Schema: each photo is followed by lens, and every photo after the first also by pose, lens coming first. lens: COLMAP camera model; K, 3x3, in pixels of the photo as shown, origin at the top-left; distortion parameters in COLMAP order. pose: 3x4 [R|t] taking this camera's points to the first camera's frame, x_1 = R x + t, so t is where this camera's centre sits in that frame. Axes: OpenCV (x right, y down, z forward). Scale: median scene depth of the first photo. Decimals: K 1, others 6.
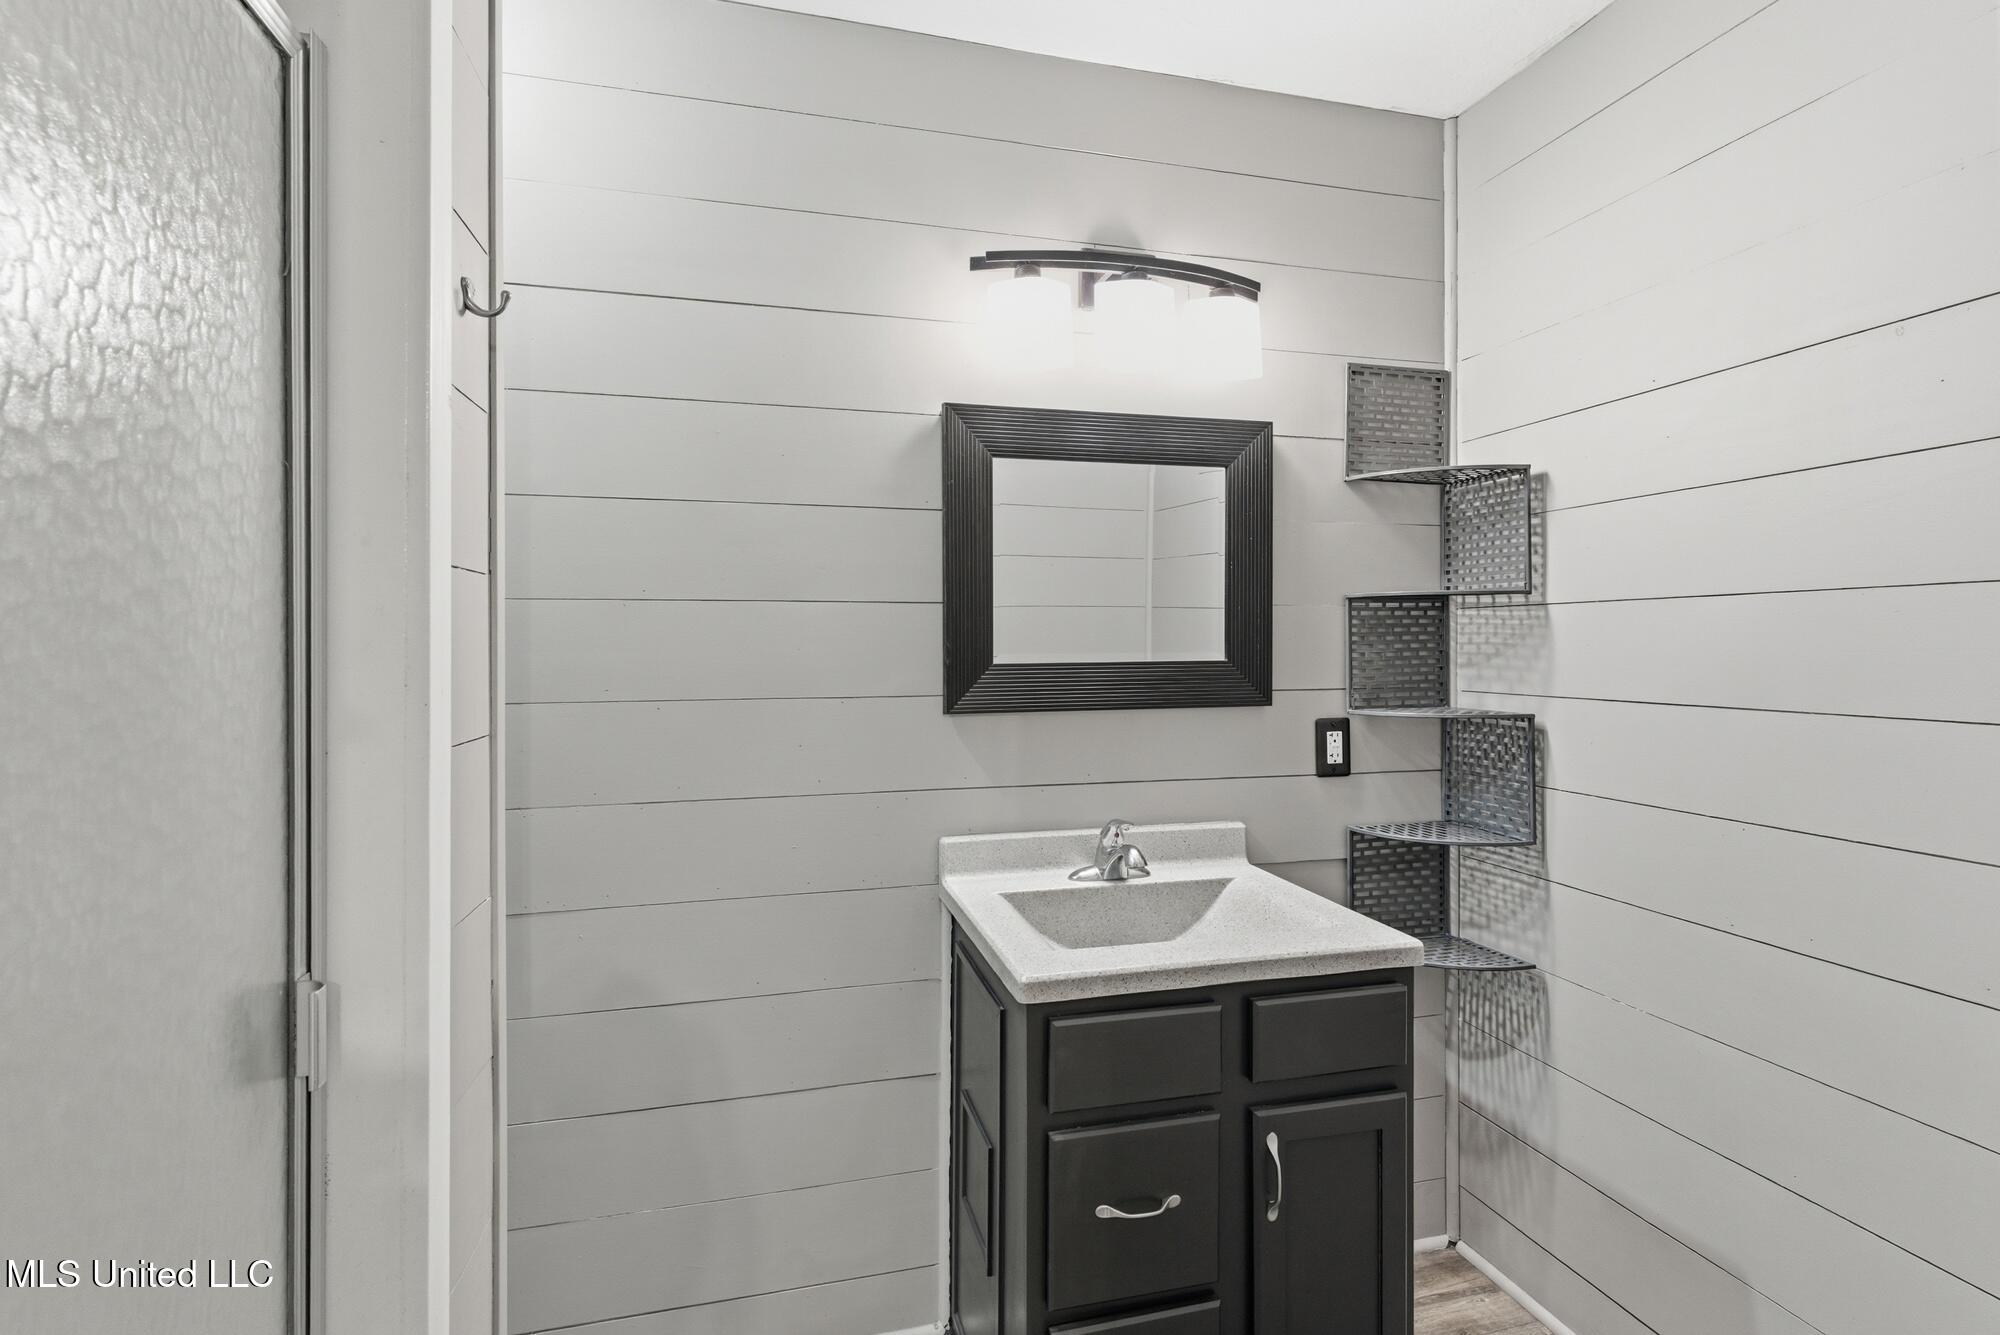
lens RADIAL K [[975.7, 0, 998.8], [0, 975.7, 634.1], [0, 0, 1]] dist [0.000865, 0.000054]
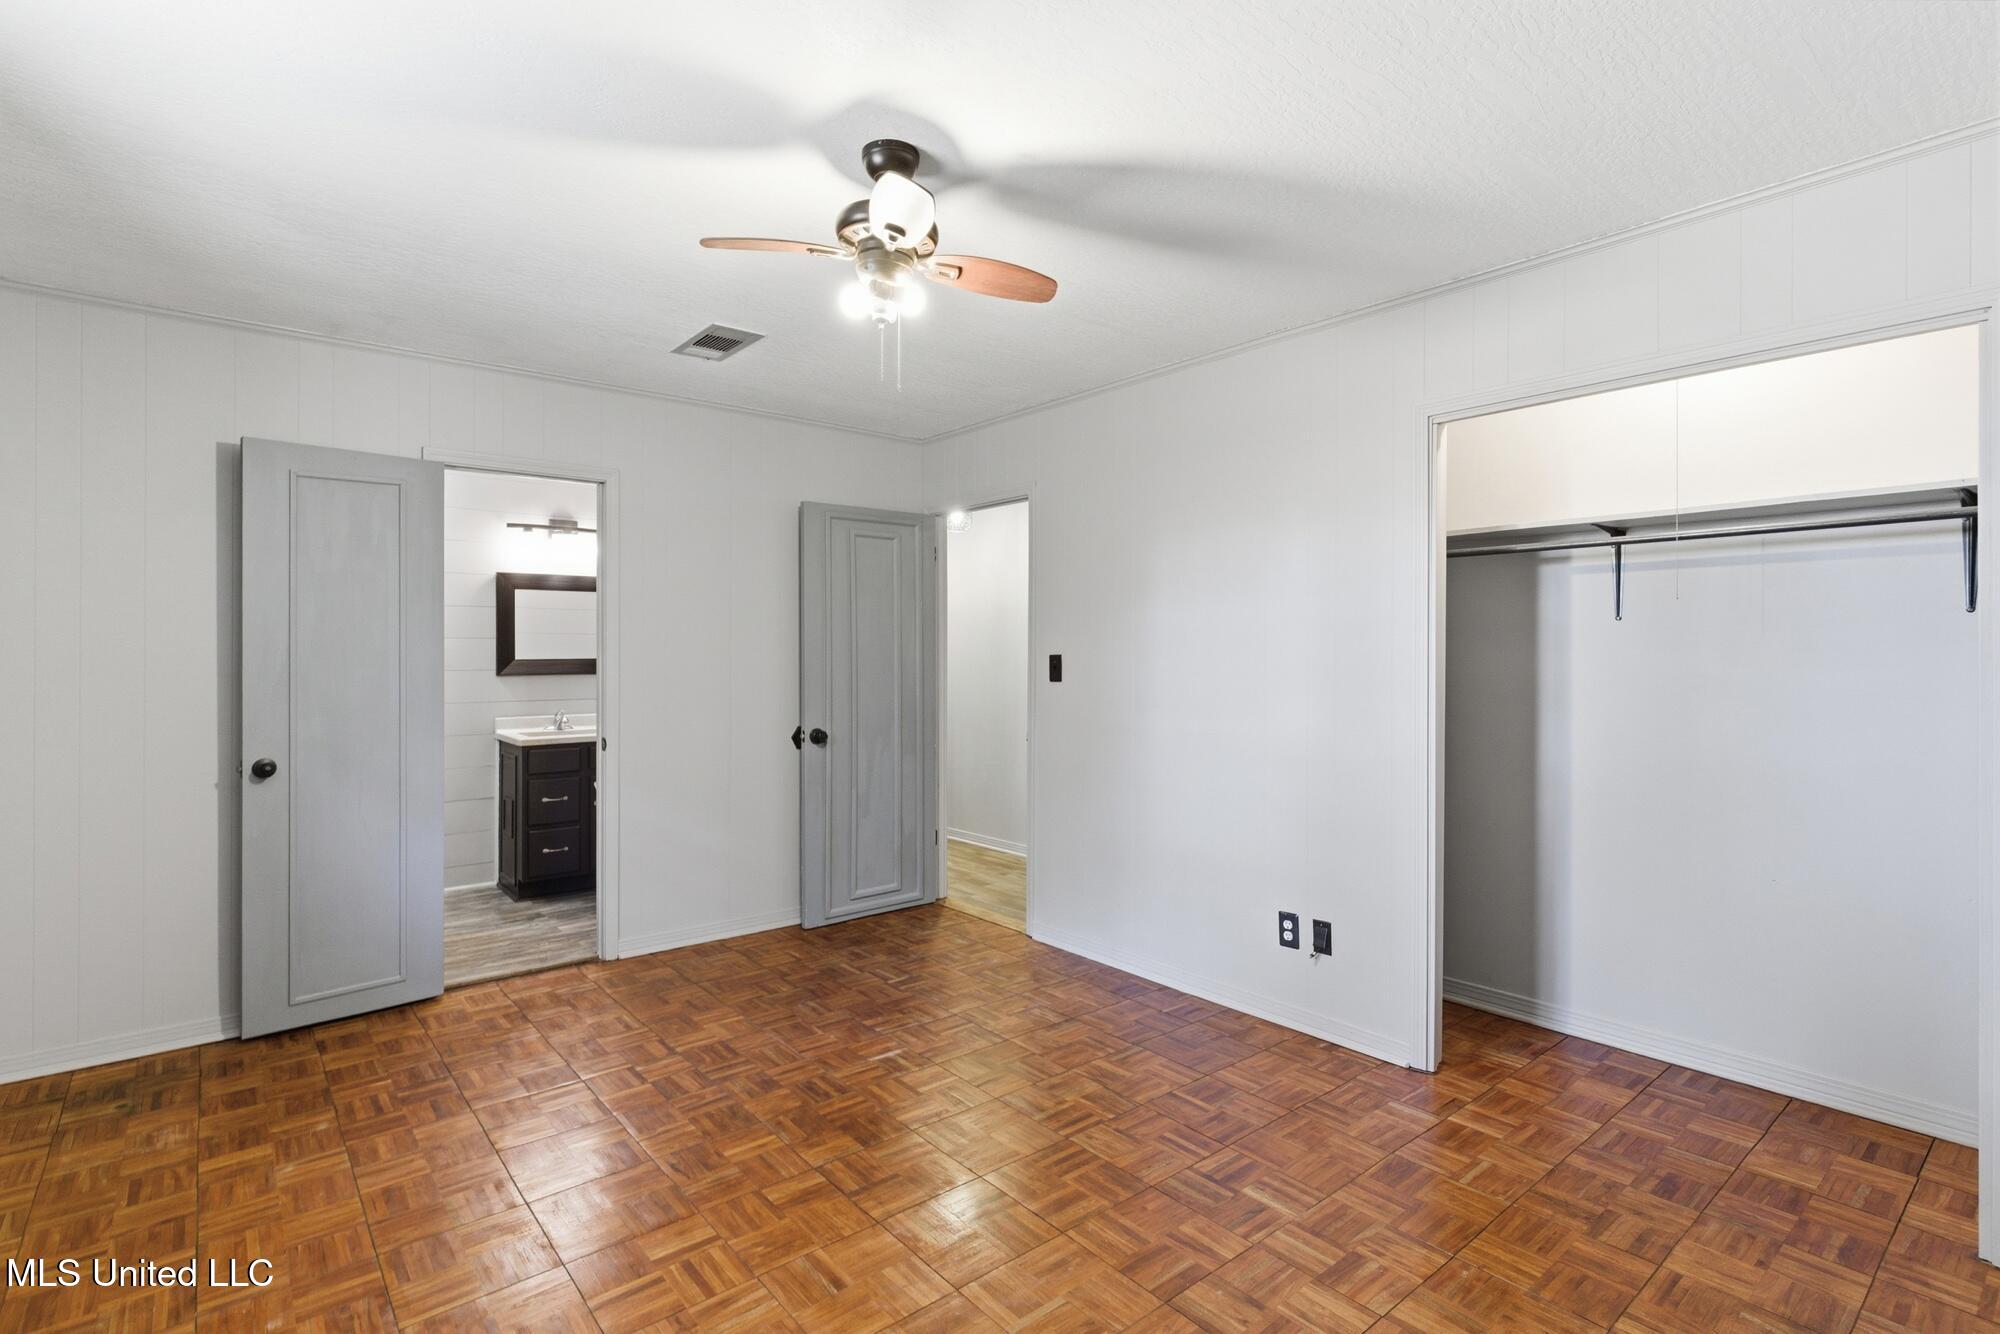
lens RADIAL K [[958.3, 0, 1000.0], [0, 958.3, 667.0], [0, 0, 1]] dist [0.000684, 0.000203]
pose [[0.905275, 0.000258, 0.424826, 0.092590], [-0.007732, 0.999844, 0.015870, -0.003945], [-0.424755, -0.017652, 0.905136, -2.301588]]
